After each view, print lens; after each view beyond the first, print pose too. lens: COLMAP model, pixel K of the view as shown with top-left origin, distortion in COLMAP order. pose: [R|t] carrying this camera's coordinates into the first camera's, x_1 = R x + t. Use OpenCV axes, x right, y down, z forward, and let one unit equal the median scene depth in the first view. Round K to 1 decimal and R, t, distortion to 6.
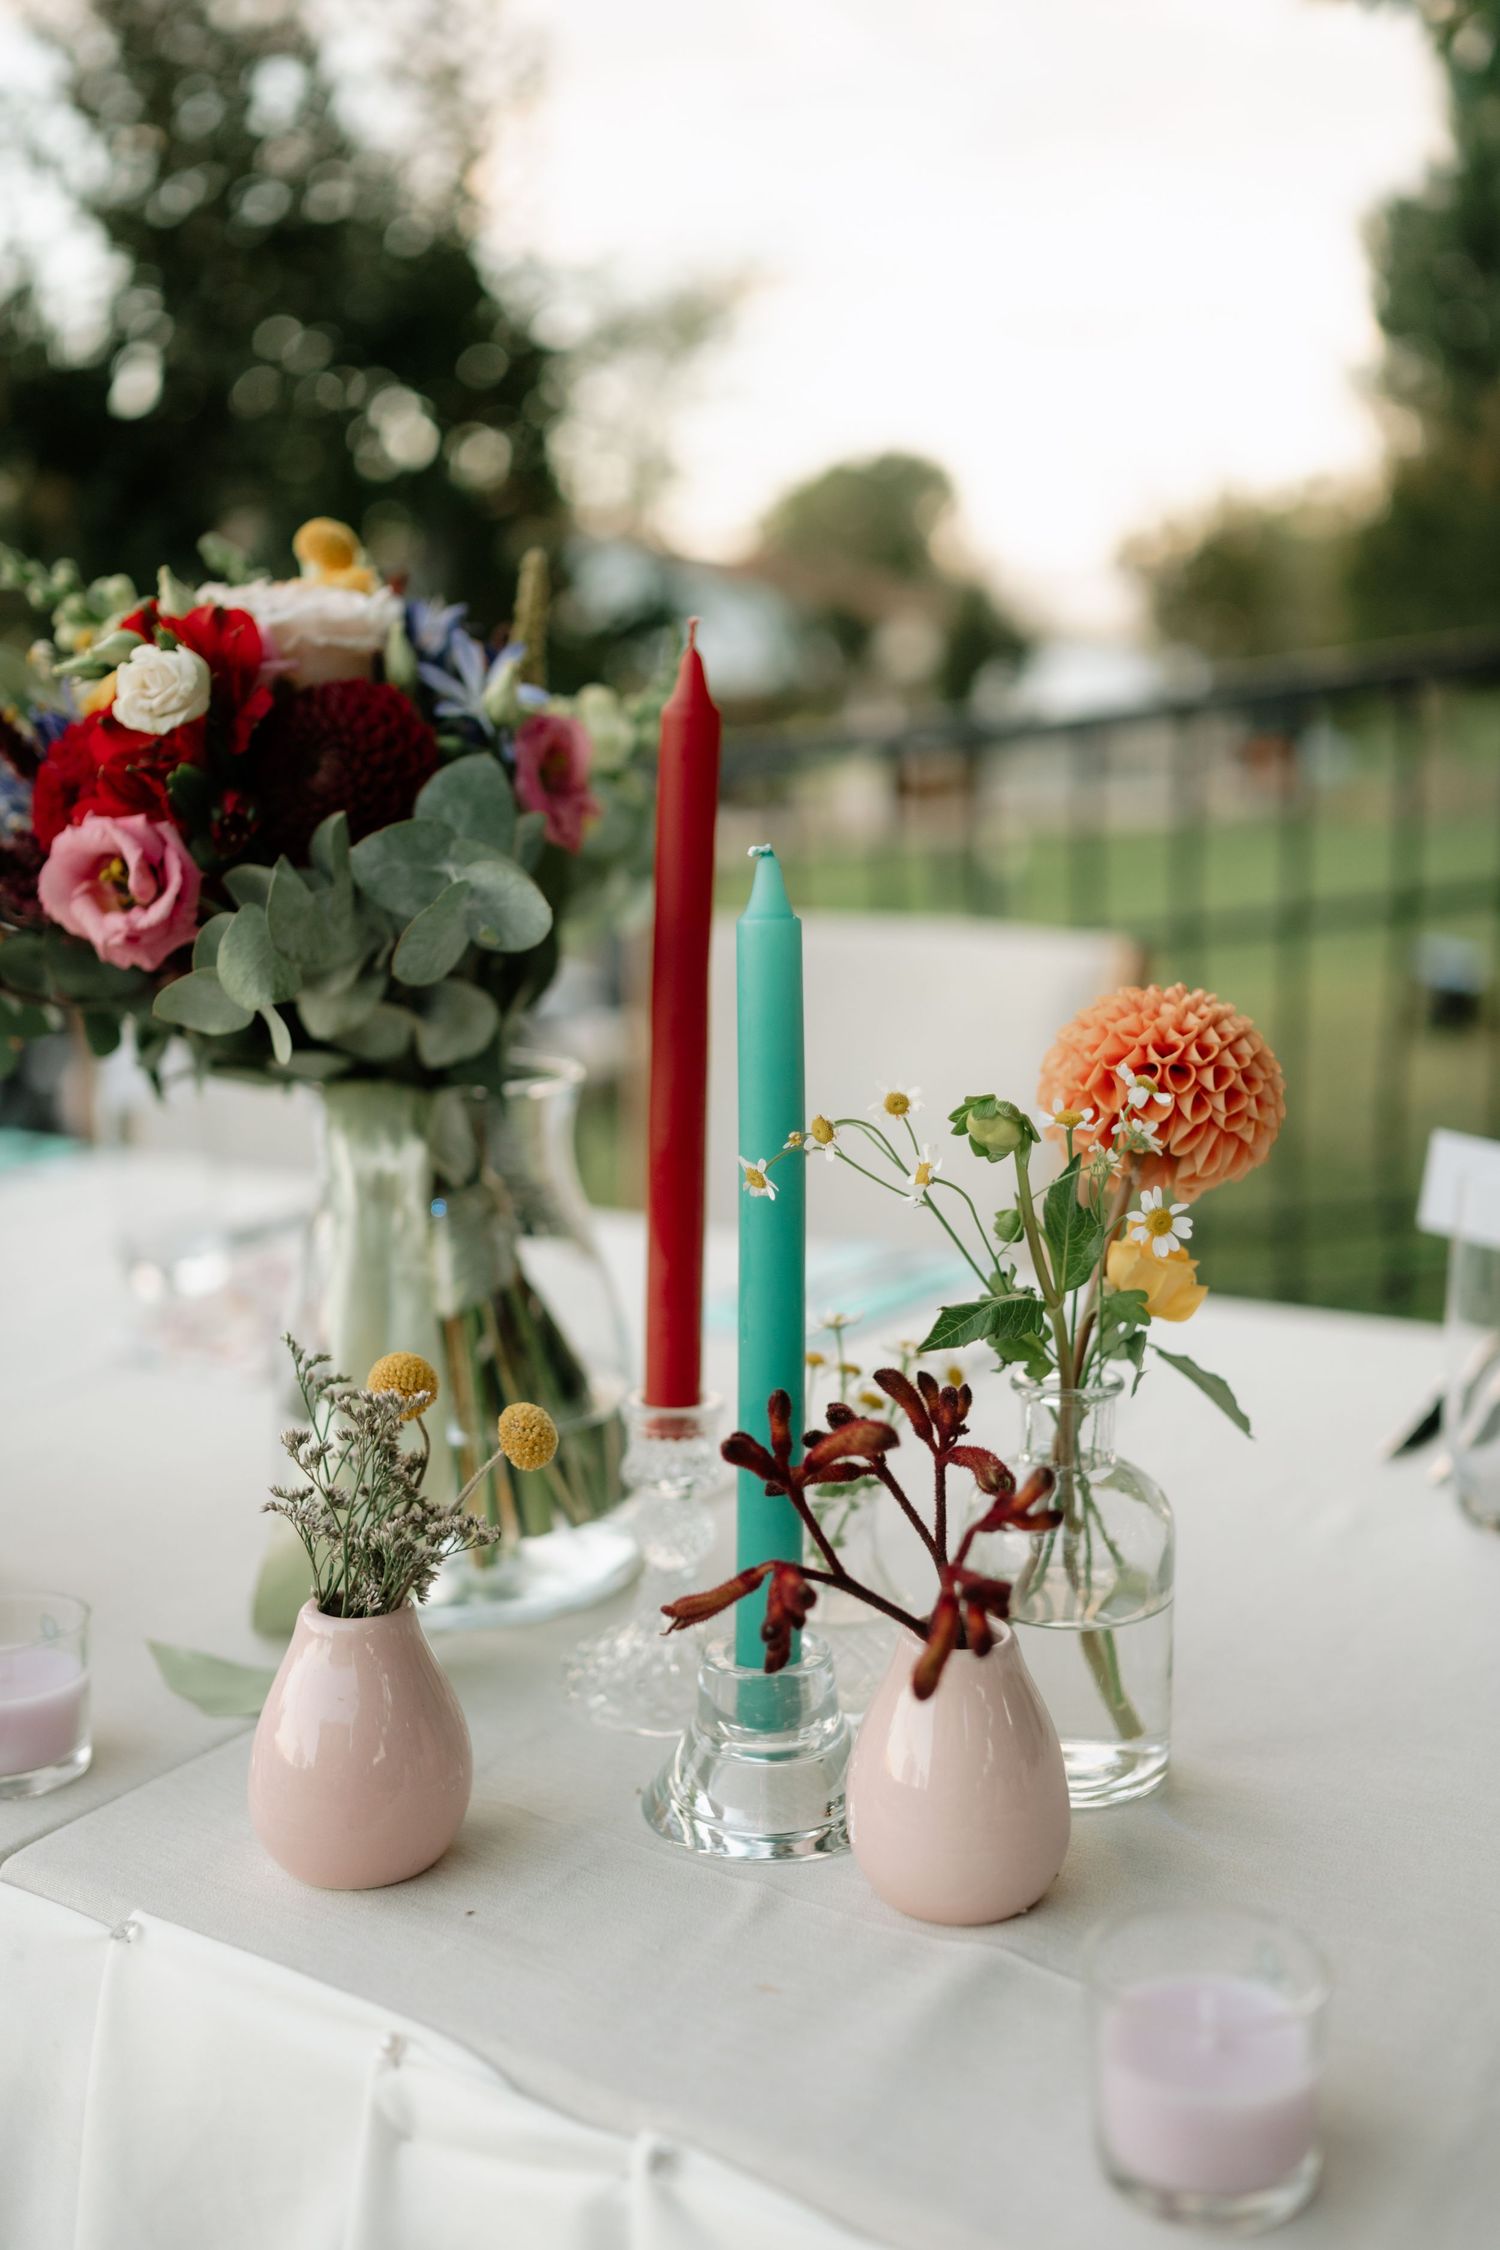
lens RADIAL K [[2298.8, 0, 740.3], [0, 2298.8, 1112.4], [0, 0, 1]] dist [-0.003501, 0.003692]
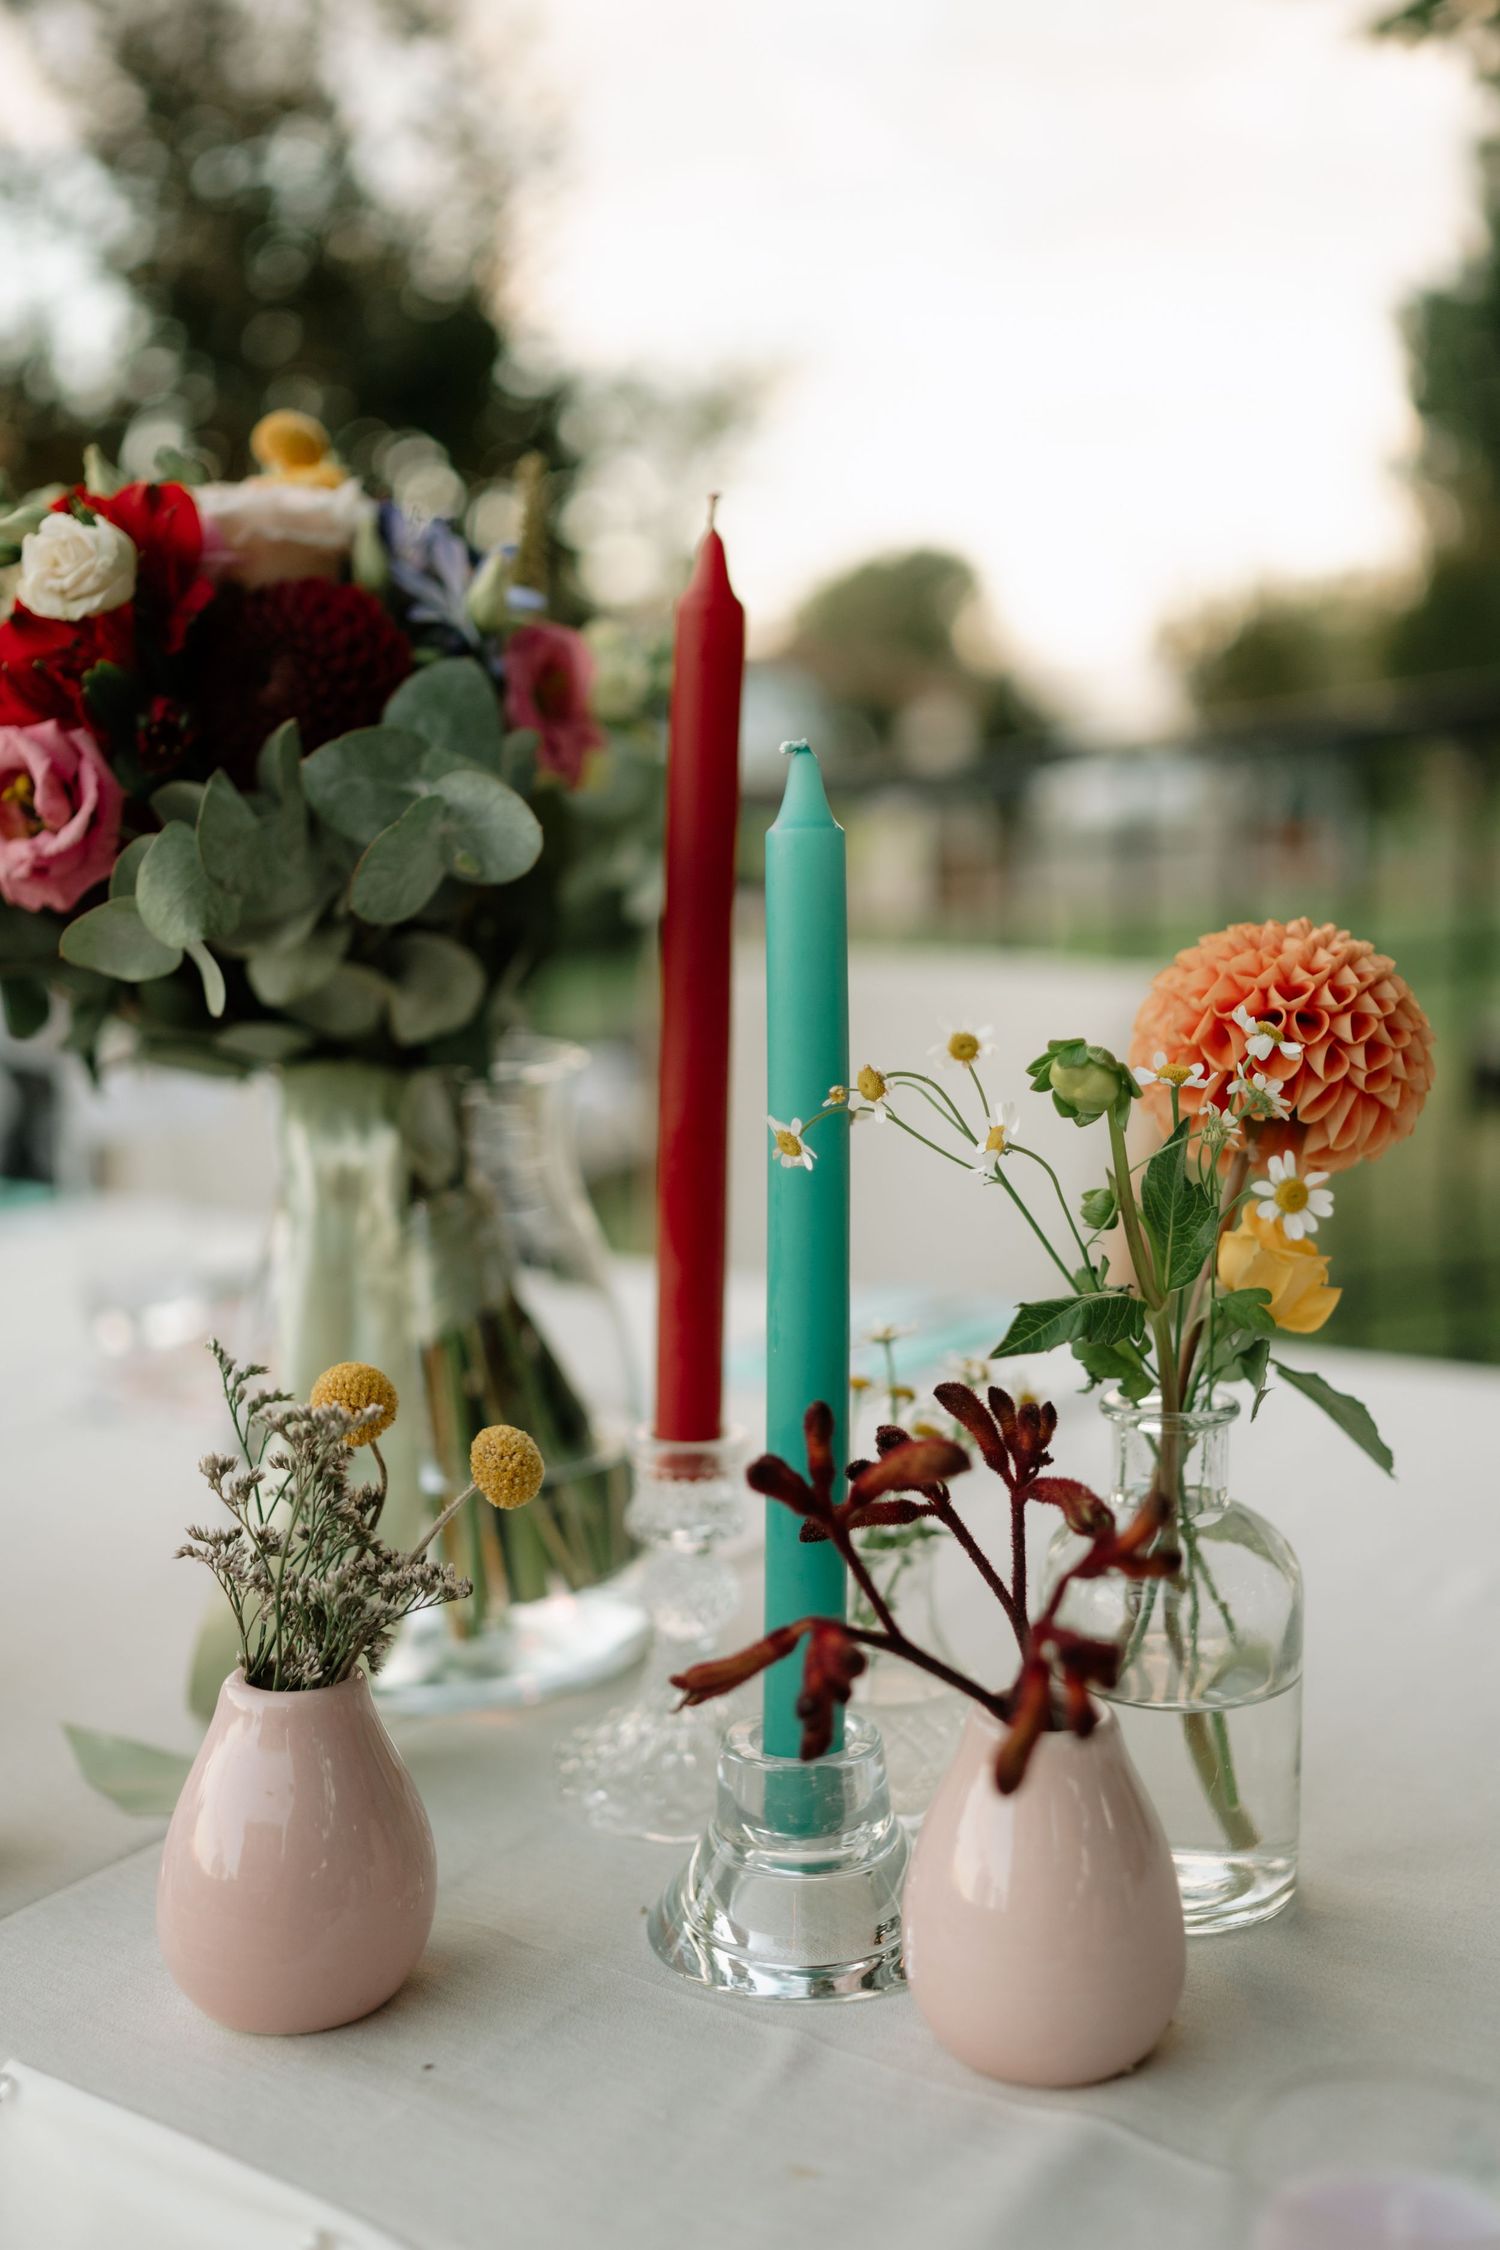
lens RADIAL K [[2298.8, 0, 740.3], [0, 2298.8, 1112.4], [0, 0, 1]] dist [-0.003501, 0.003692]
pose [[0.999924, 0.000774, -0.012344, -0.000332], [-0.001305, 0.999072, -0.043061, 0.048893], [0.012299, 0.043074, 0.998996, 0.178407]]
